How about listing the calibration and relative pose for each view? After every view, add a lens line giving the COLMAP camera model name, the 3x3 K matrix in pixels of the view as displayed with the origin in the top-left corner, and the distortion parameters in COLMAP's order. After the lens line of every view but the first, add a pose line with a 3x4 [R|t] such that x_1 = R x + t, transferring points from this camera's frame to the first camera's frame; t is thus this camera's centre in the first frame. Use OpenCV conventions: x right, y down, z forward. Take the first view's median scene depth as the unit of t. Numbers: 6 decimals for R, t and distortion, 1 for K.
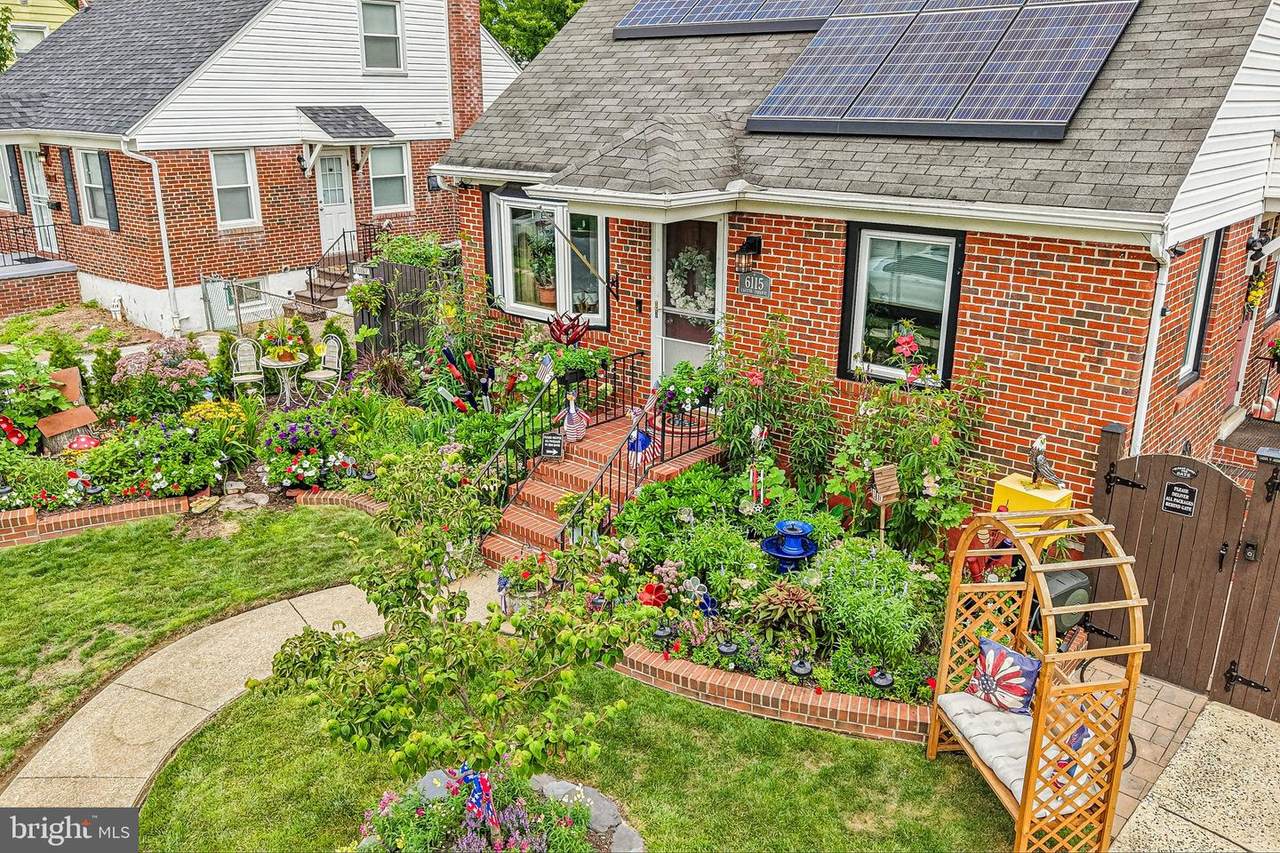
lens RADIAL K [[997.0, 0, 634.4], [0, 997.0, 427.8], [0, 0, 1]] dist [0.040979, -0.033279]
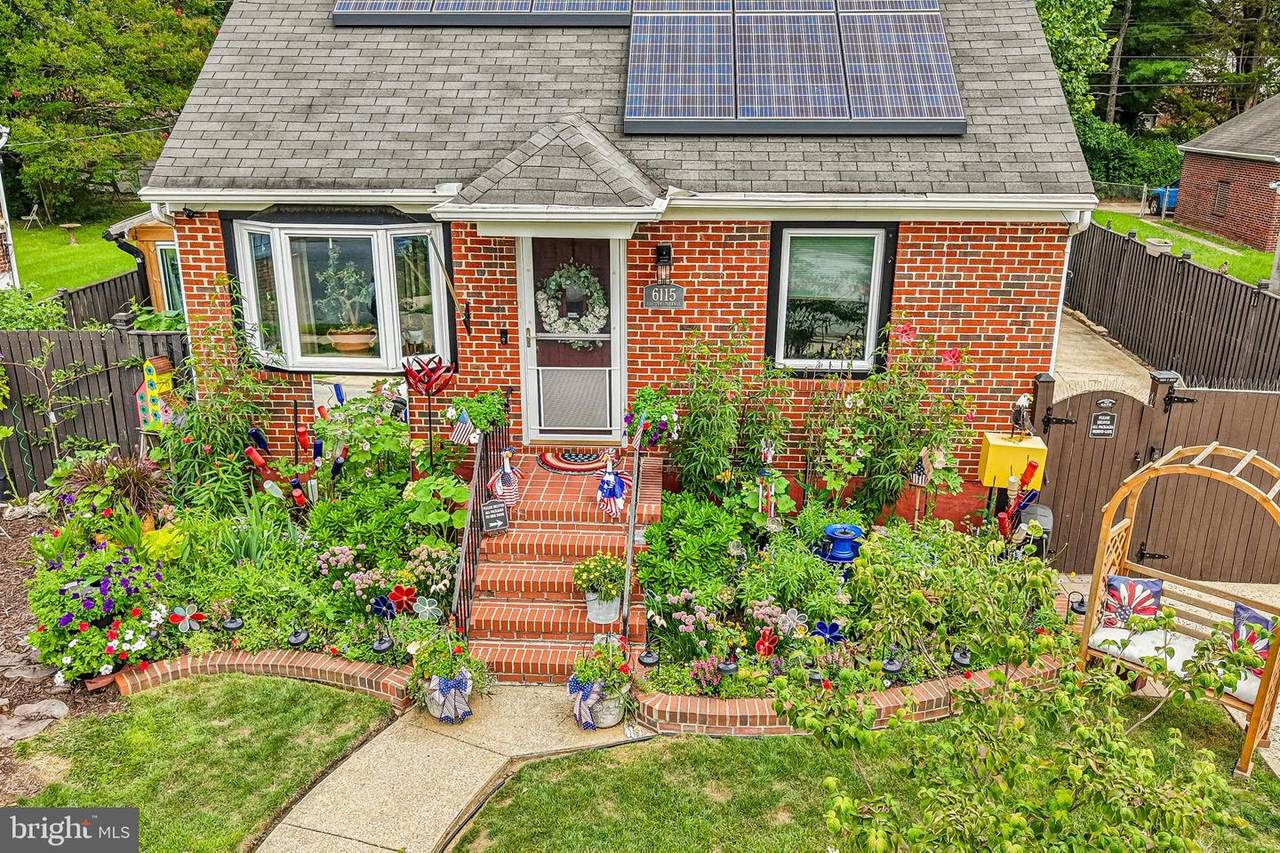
lens RADIAL K [[997.0, 0, 640.6], [0, 997.0, 429.1], [0, 0, 1]] dist [0.040979, -0.033279]
pose [[0.790327, -0.195472, 0.580667, -0.544041], [0.192975, 0.978921, 0.066886, -0.101897], [-0.581502, 0.059193, 0.811389, 0.297908]]
